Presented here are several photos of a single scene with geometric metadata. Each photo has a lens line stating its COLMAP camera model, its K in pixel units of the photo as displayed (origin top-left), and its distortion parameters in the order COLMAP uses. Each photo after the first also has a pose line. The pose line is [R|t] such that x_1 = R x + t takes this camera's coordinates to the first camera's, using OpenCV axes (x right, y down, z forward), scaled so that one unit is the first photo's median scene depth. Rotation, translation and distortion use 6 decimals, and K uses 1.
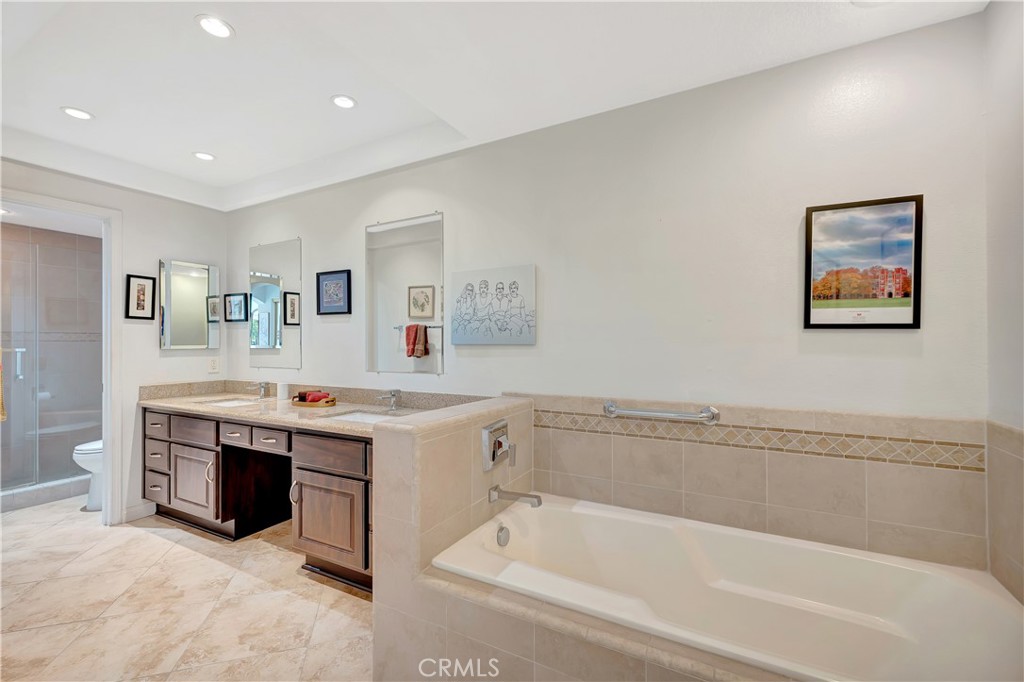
lens RADIAL K [[441.0, 0, 507.5], [0, 441.0, 345.3], [0, 0, 1]] dist [0.009334, 0.000086]
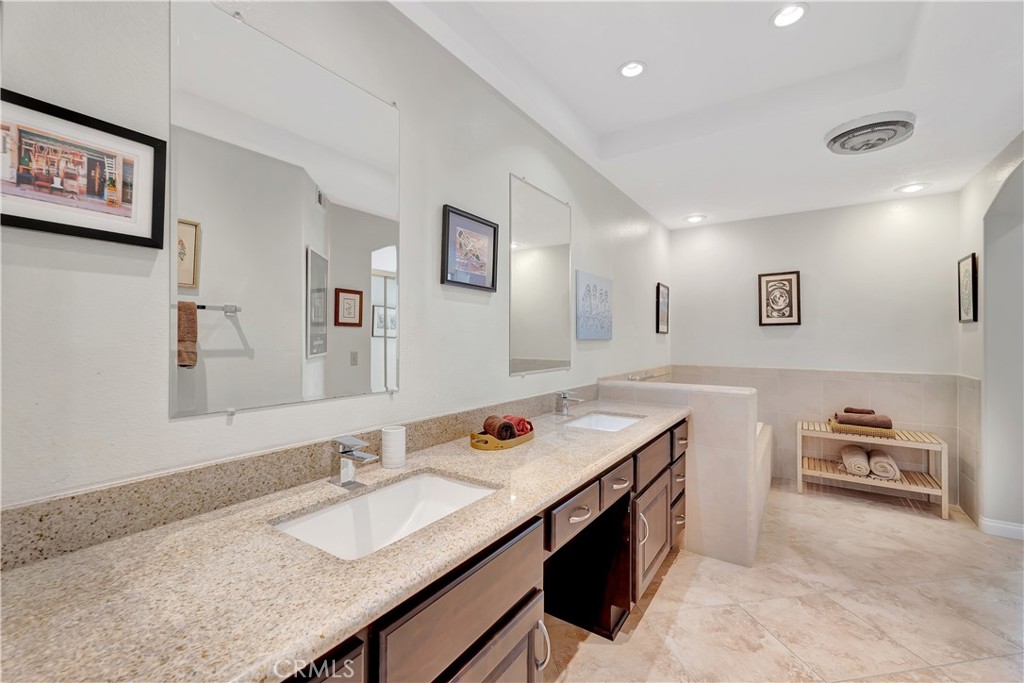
lens RADIAL K [[441.0, 0, 517.1], [0, 441.0, 346.2], [0, 0, 1]] dist [0.009334, 0.000086]
pose [[0.068129, -0.007183, 0.997651, -1.334005], [0.006352, 0.999957, 0.006765, 0.006088], [-0.997656, 0.005876, 0.068172, 1.221356]]
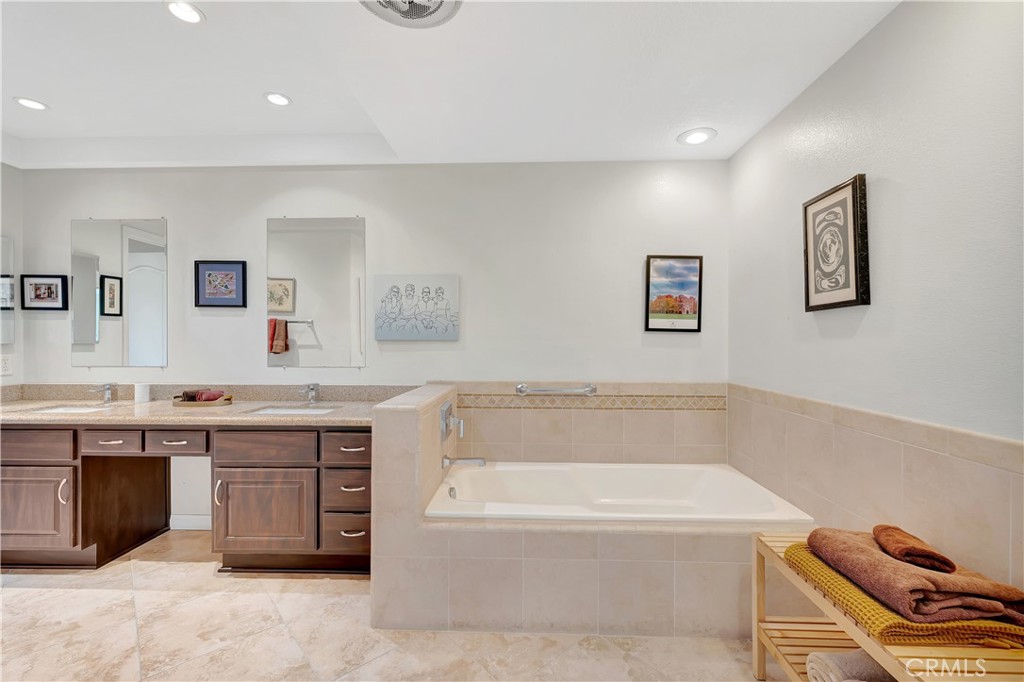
lens RADIAL K [[441.0, 0, 514.5], [0, 441.0, 349.7], [0, 0, 1]] dist [0.009334, 0.000086]
pose [[0.892527, -0.004531, 0.450970, -0.357034], [-0.002998, 0.999868, 0.015981, 0.004106], [-0.450983, -0.015615, 0.892396, -0.156263]]
